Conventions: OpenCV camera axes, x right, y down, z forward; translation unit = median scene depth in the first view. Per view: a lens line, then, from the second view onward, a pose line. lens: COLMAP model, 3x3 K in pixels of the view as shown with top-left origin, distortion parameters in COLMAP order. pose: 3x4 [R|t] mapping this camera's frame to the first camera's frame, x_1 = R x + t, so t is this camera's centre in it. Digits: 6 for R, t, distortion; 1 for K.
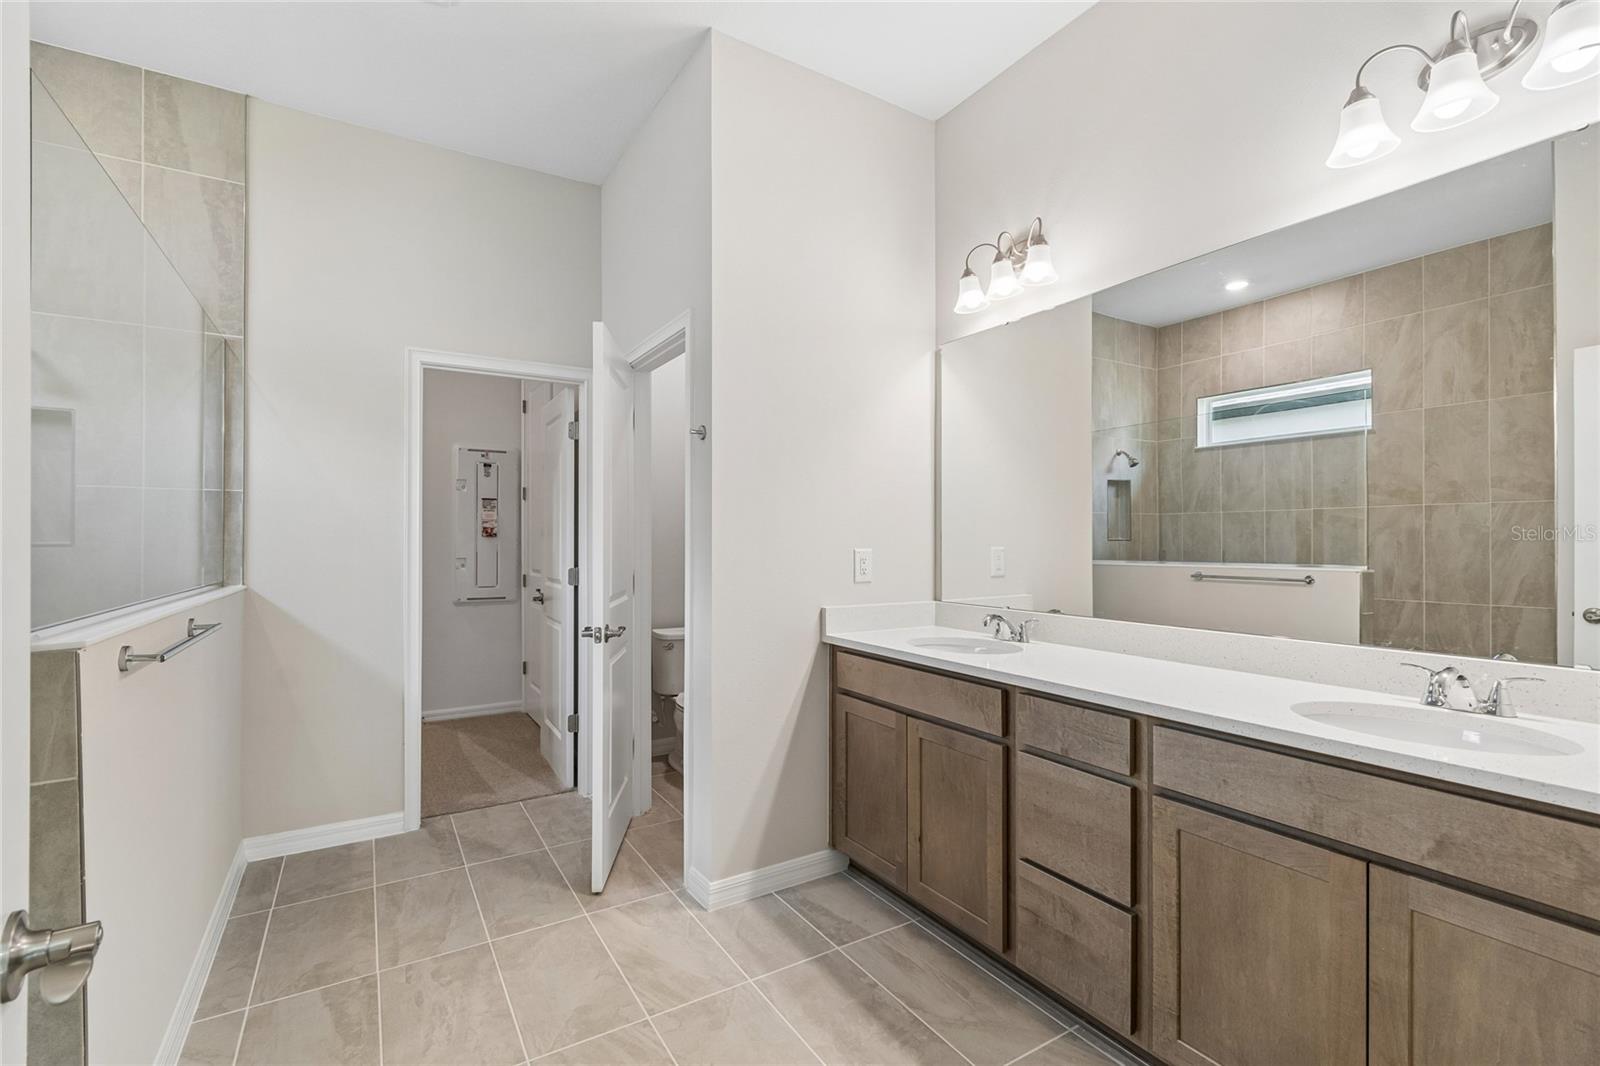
lens RADIAL K [[715.8, 0, 800.0], [0, 715.8, 533.0], [0, 0, 1]] dist [0.004969, 0.000508]
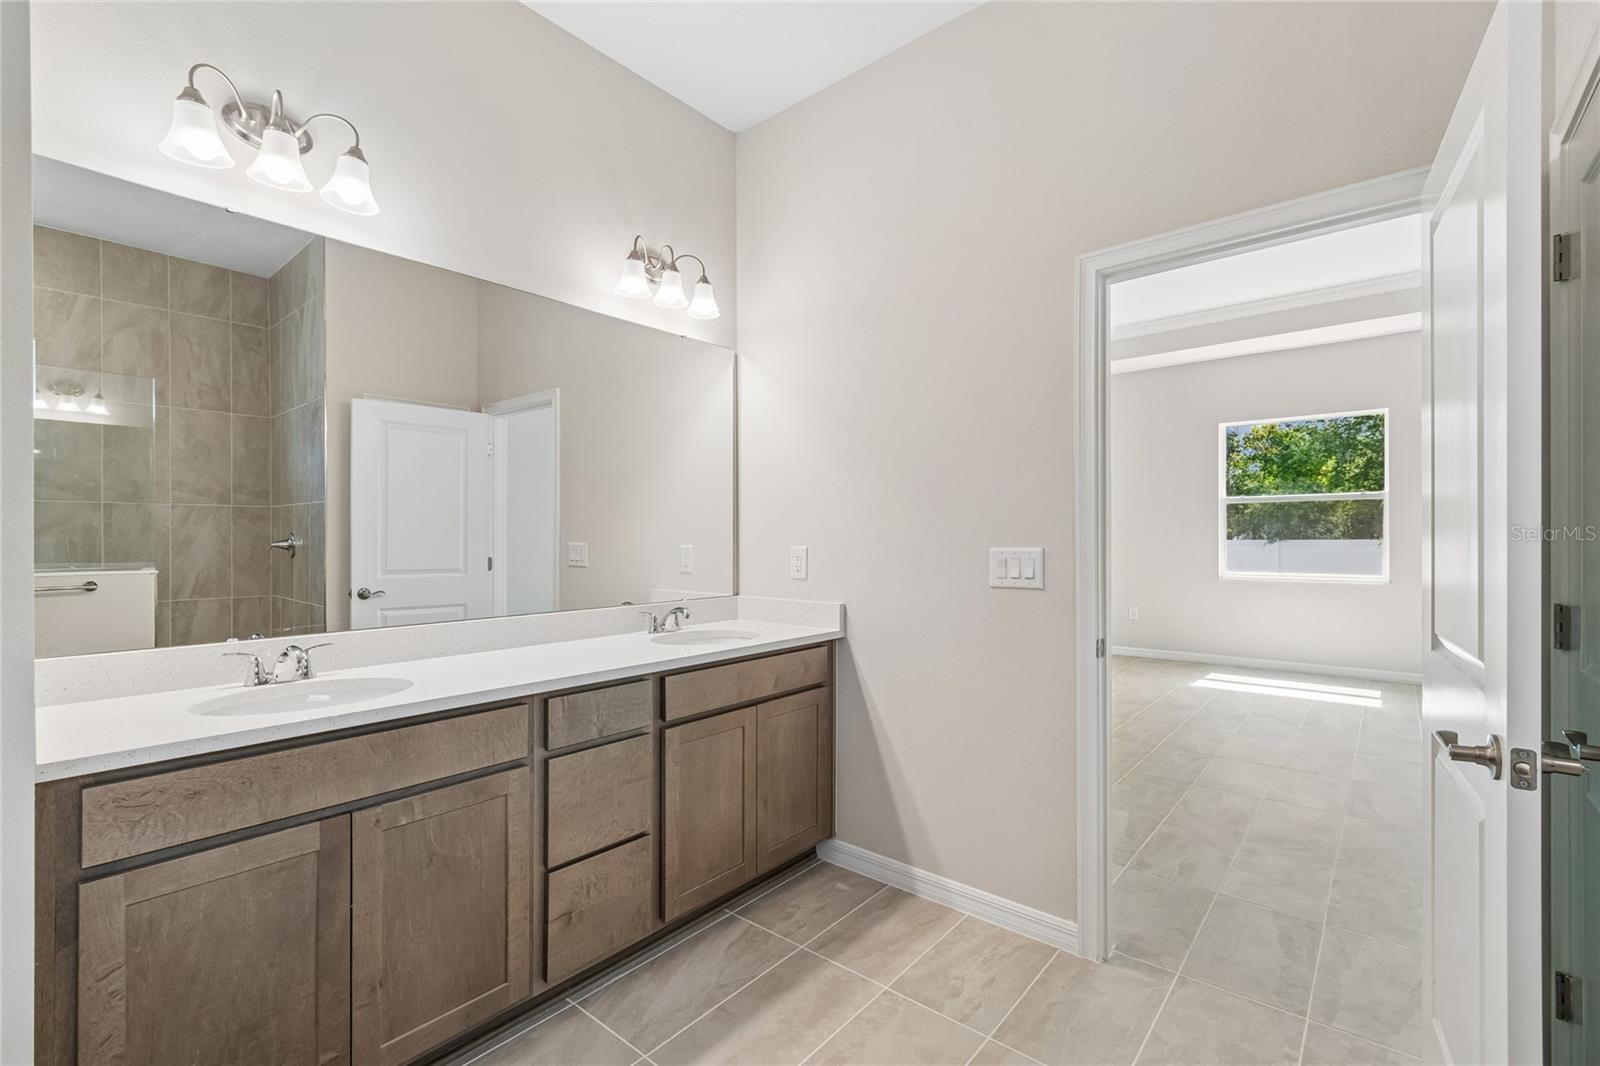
lens RADIAL K [[704.4, 0, 789.5], [0, 704.4, 529.9], [0, 0, 1]] dist [0.002358, -0.000110]
pose [[-0.306801, 0.014132, 0.951669, -0.501622], [-0.008227, 0.999813, -0.017499, 0.010383], [-0.951738, -0.013198, -0.306627, 0.724655]]
